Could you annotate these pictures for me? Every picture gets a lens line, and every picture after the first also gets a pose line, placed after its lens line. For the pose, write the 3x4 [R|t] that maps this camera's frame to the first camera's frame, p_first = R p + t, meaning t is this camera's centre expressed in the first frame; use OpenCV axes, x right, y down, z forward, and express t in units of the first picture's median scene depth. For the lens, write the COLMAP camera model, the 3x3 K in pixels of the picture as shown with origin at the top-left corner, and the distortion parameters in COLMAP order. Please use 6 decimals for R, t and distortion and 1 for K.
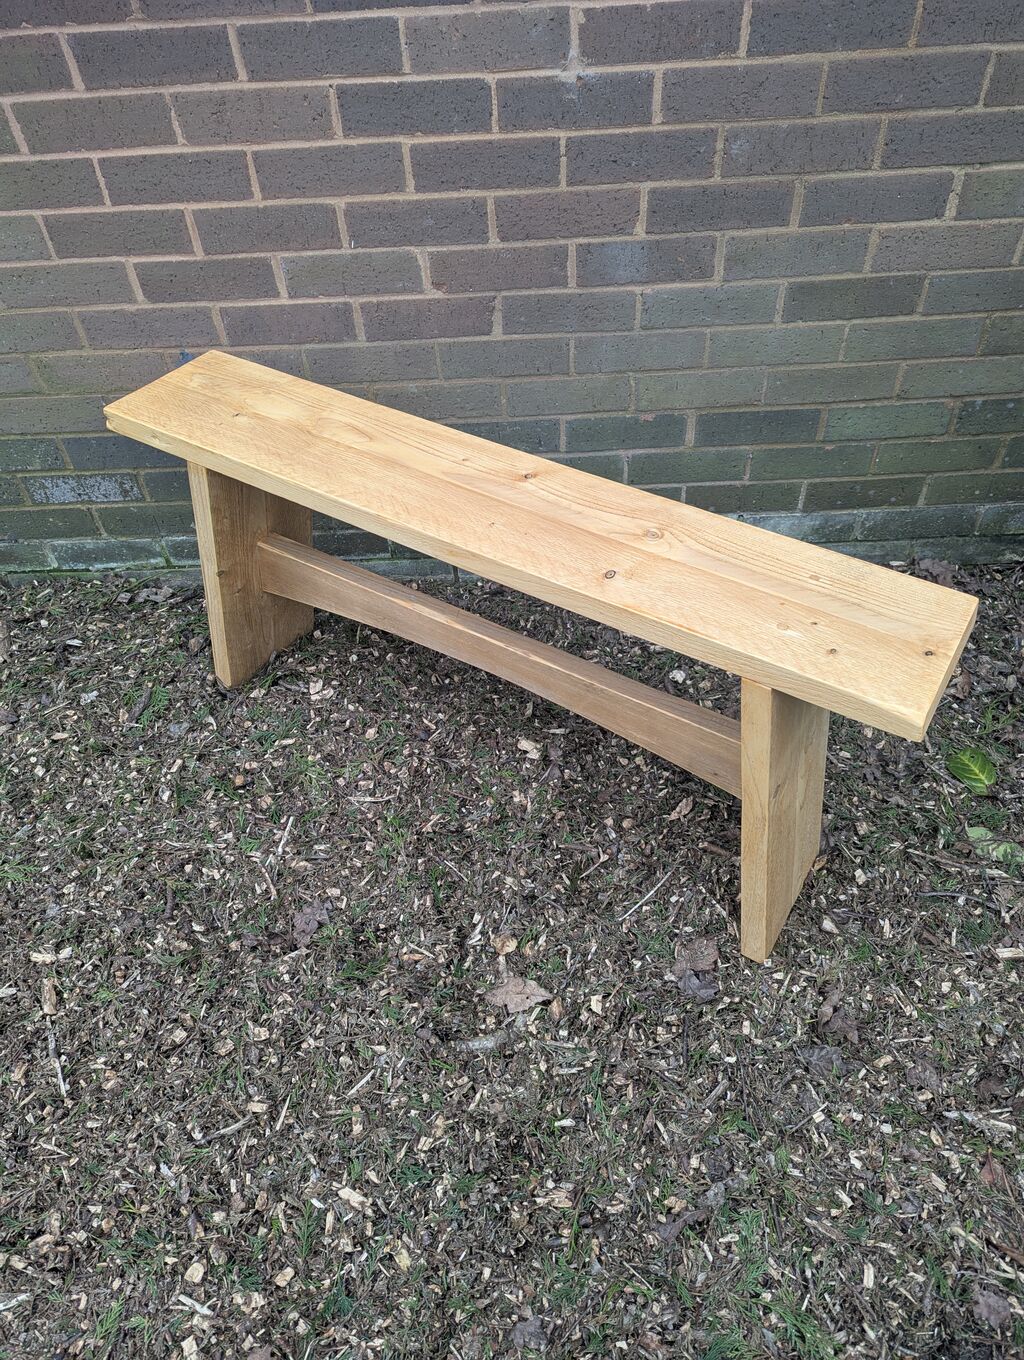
lens RADIAL K [[938.3, 0, 512.0], [0, 938.3, 680.0], [0, 0, 1]] dist [0.053176, -0.054847]
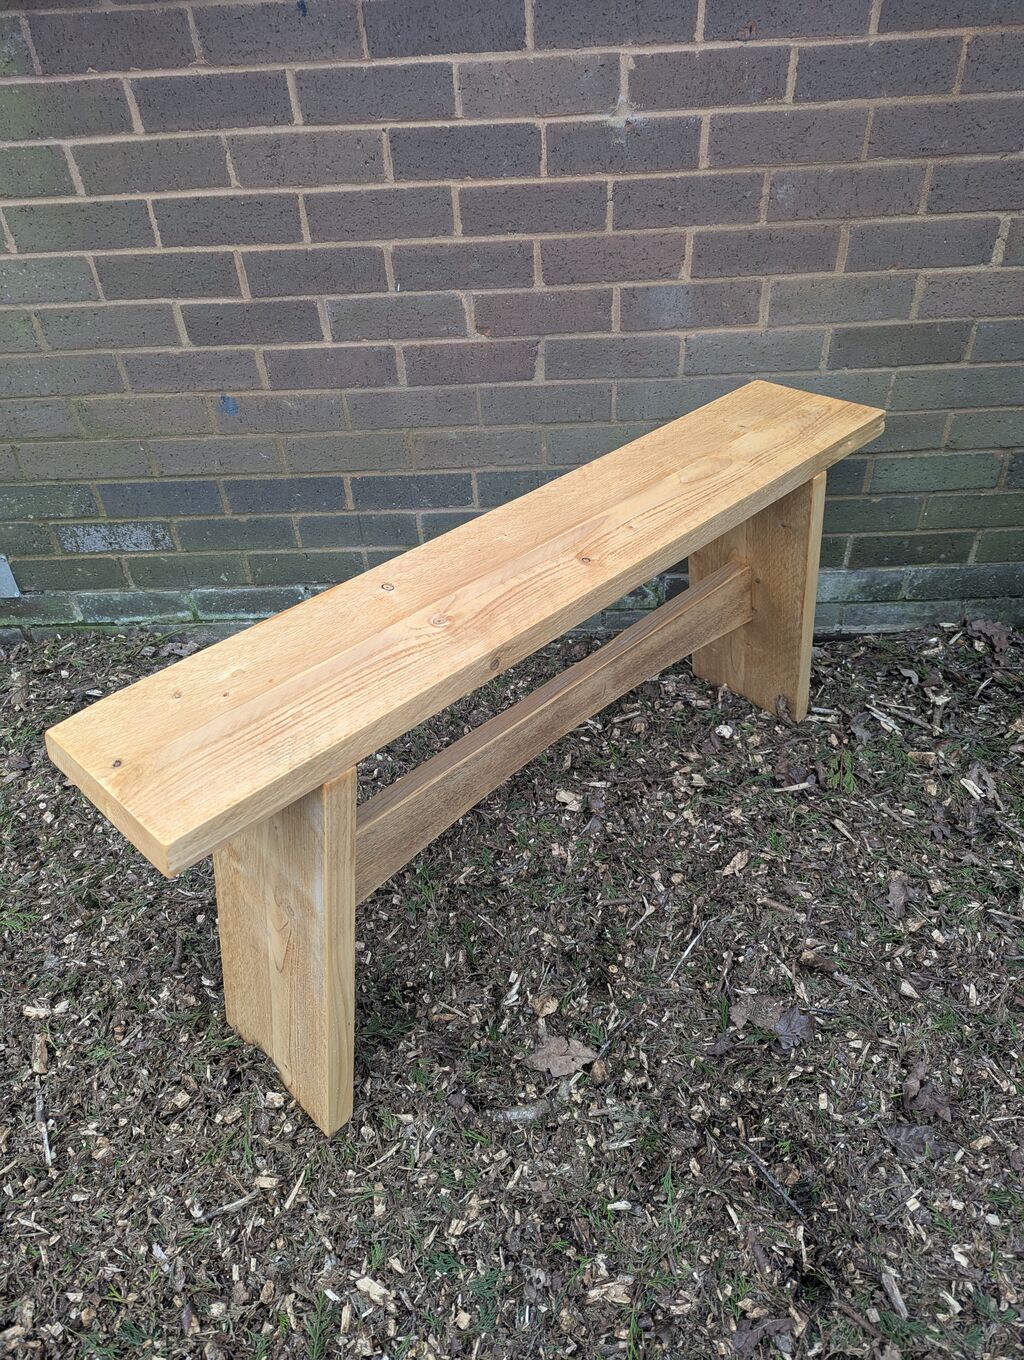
lens RADIAL K [[938.3, 0, 512.0], [0, 938.3, 680.0], [0, 0, 1]] dist [0.053176, -0.054847]
pose [[0.999811, 0.012142, -0.015191, -0.029115], [-0.014009, 0.991473, -0.129557, 0.087704], [0.013489, 0.129746, 0.991456, 0.063453]]
